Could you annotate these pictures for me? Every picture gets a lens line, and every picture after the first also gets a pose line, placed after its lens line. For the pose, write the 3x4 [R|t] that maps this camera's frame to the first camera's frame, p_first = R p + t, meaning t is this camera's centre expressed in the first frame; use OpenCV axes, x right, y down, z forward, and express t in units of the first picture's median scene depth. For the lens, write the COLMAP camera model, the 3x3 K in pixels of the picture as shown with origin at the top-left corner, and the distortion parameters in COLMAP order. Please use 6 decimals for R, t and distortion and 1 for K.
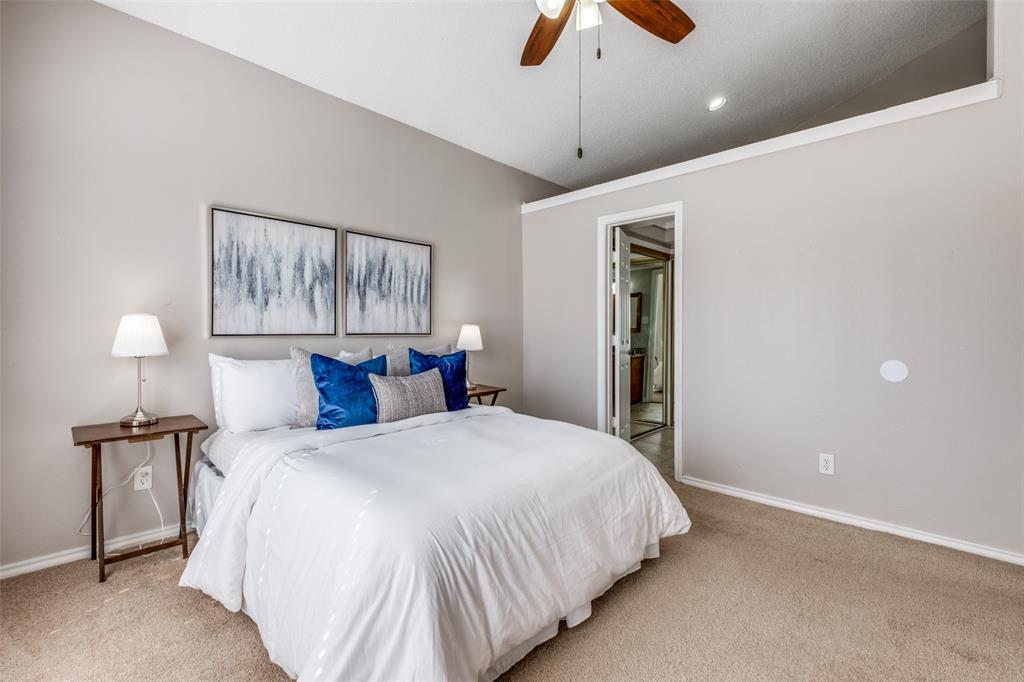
lens RADIAL K [[444.8, 0, 516.2], [0, 444.8, 332.3], [0, 0, 1]] dist [-0.003828, -0.002701]
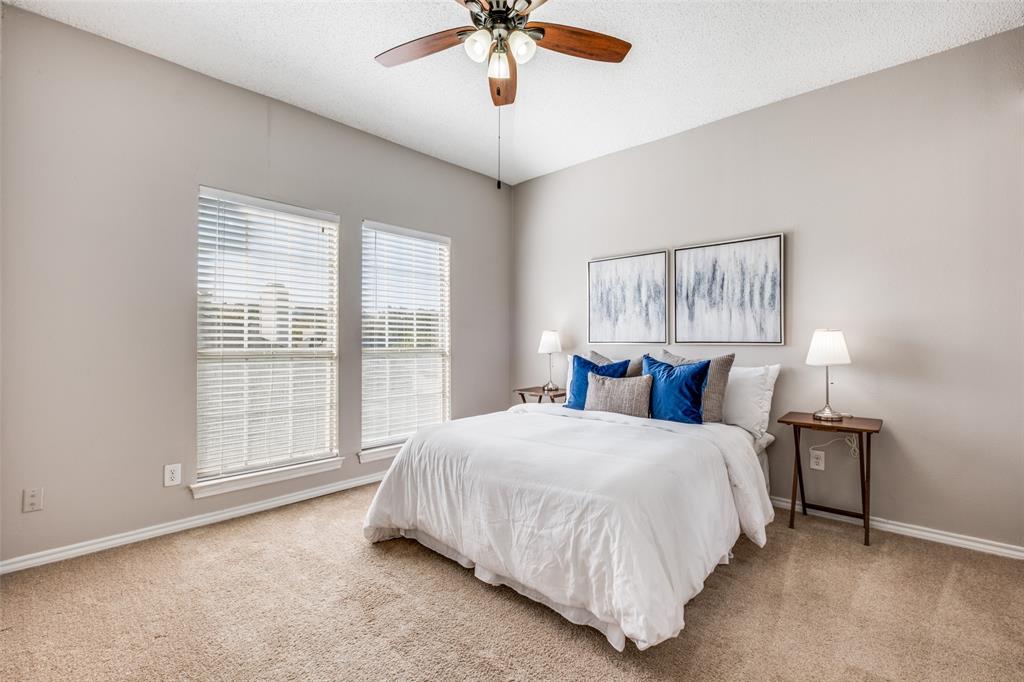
lens RADIAL K [[444.8, 0, 509.4], [0, 444.8, 334.5], [0, 0, 1]] dist [-0.003828, -0.002701]
pose [[0.015689, -0.017681, -0.999721, 0.704126], [-0.000426, 0.999843, -0.017690, 0.004787], [0.999877, 0.000704, 0.015679, 0.547187]]
